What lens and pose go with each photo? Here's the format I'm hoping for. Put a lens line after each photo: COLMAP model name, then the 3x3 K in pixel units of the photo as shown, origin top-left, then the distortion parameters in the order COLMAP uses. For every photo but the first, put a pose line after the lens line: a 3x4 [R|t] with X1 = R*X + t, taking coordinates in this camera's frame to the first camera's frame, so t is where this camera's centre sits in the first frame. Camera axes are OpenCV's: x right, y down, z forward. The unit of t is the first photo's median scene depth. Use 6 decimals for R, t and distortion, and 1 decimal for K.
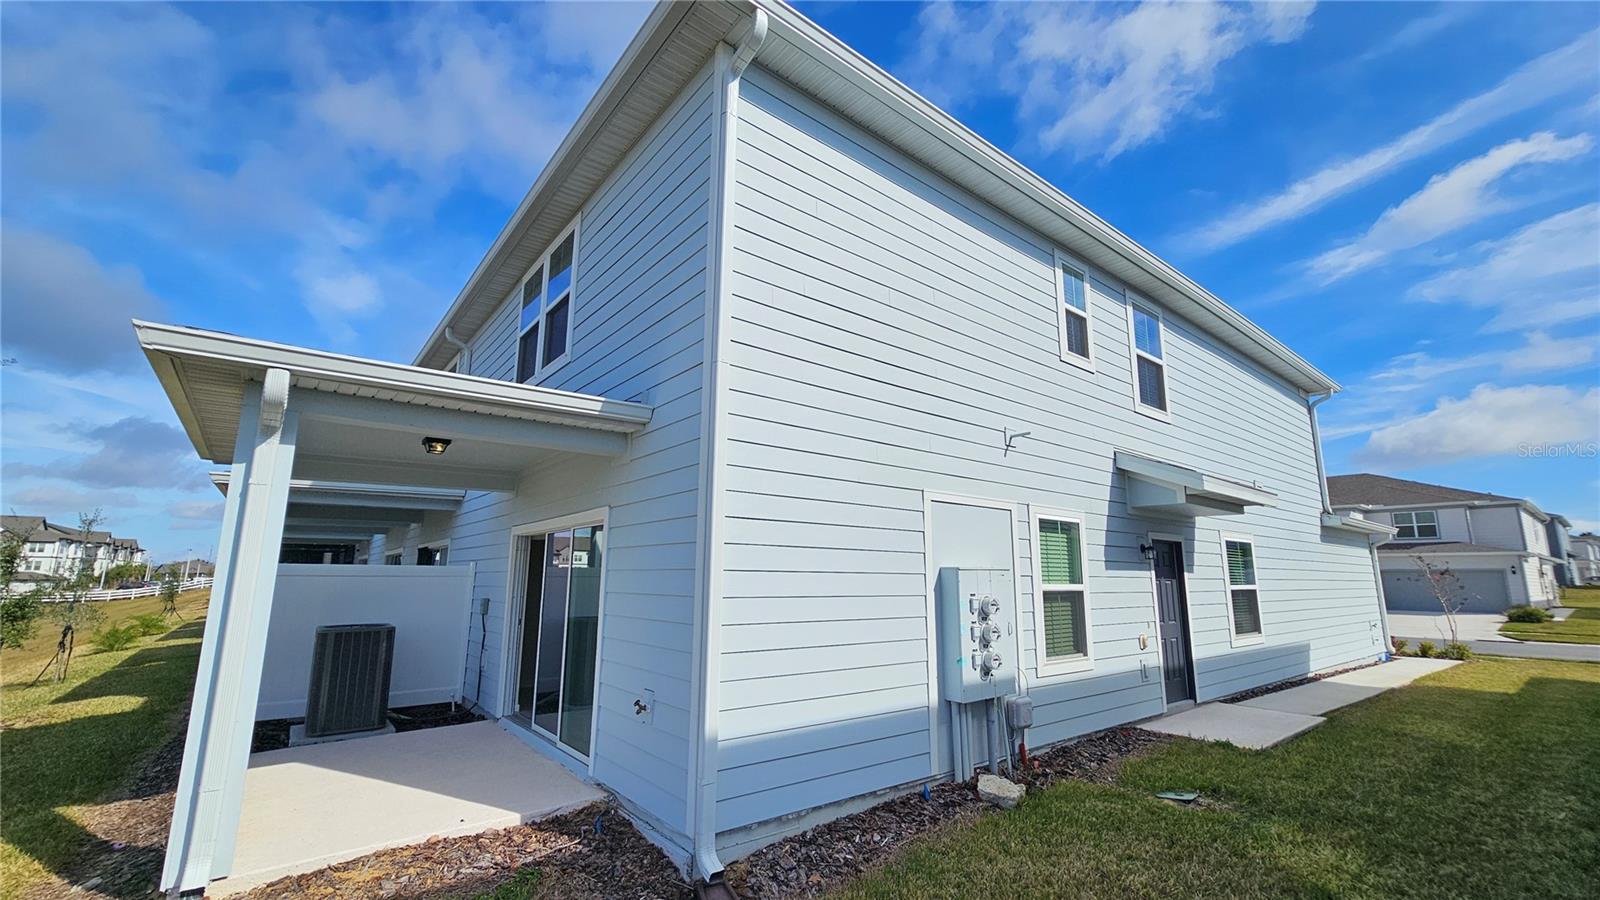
lens RADIAL K [[648.6, 0, 802.8], [0, 648.6, 460.5], [0, 0, 1]] dist [0.000227, 0.000698]
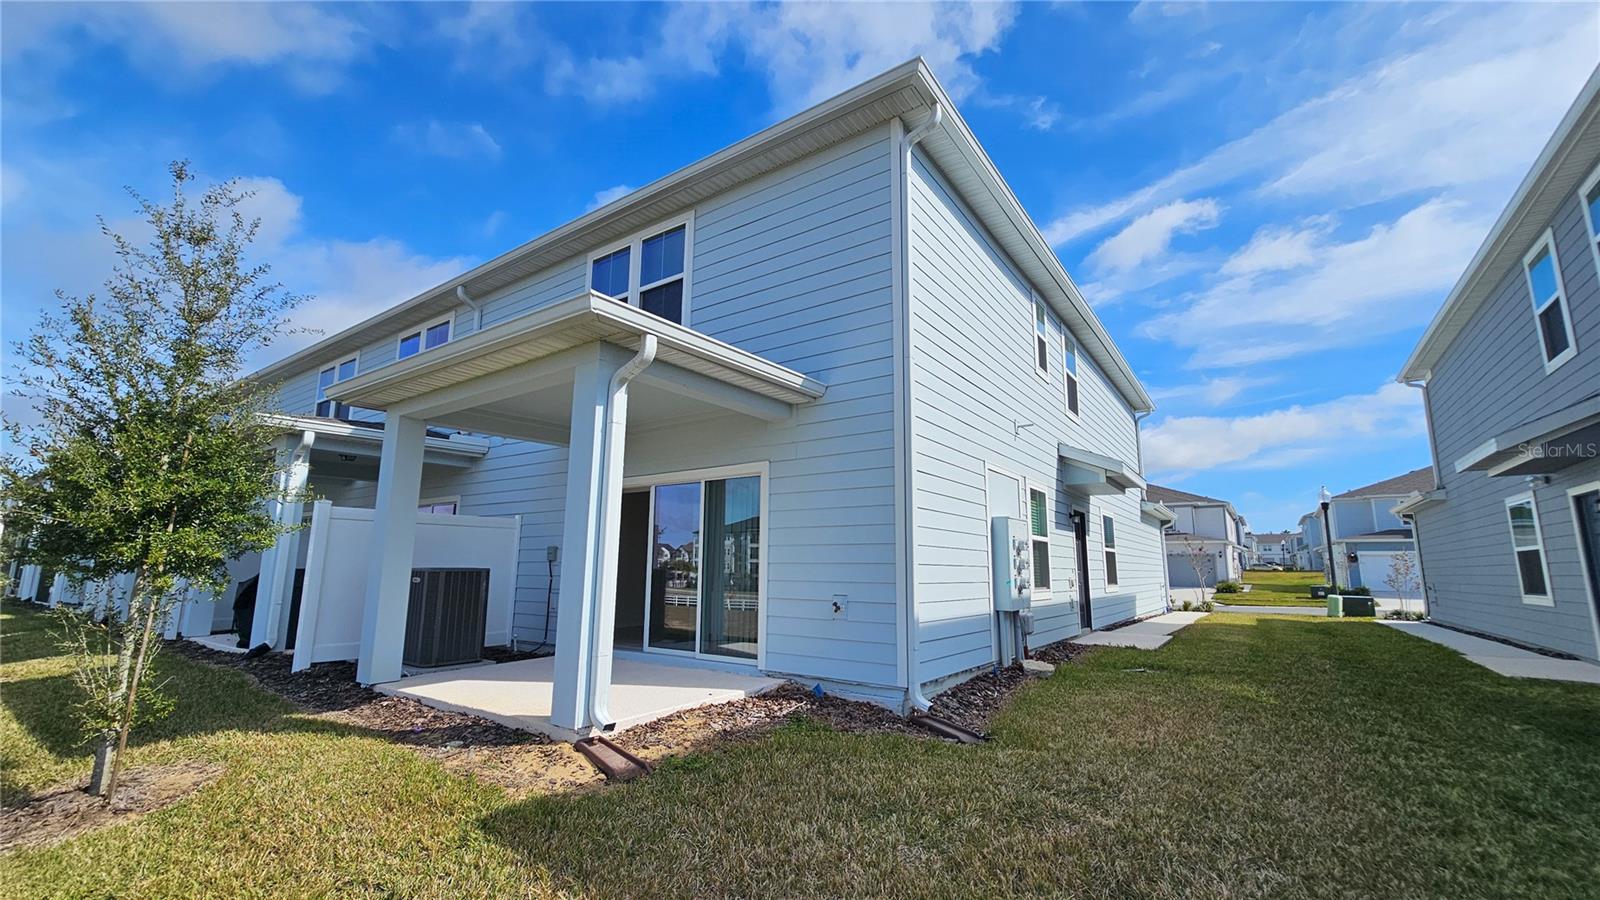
lens RADIAL K [[650.5, 0, 801.6], [0, 650.5, 458.1], [0, 0, 1]] dist [0.000760, 0.000426]
pose [[0.960196, 0.049940, 0.274828, -0.439495], [-0.053594, 0.998546, 0.005798, 0.041191], [-0.274138, -0.020296, 0.961476, -0.171914]]
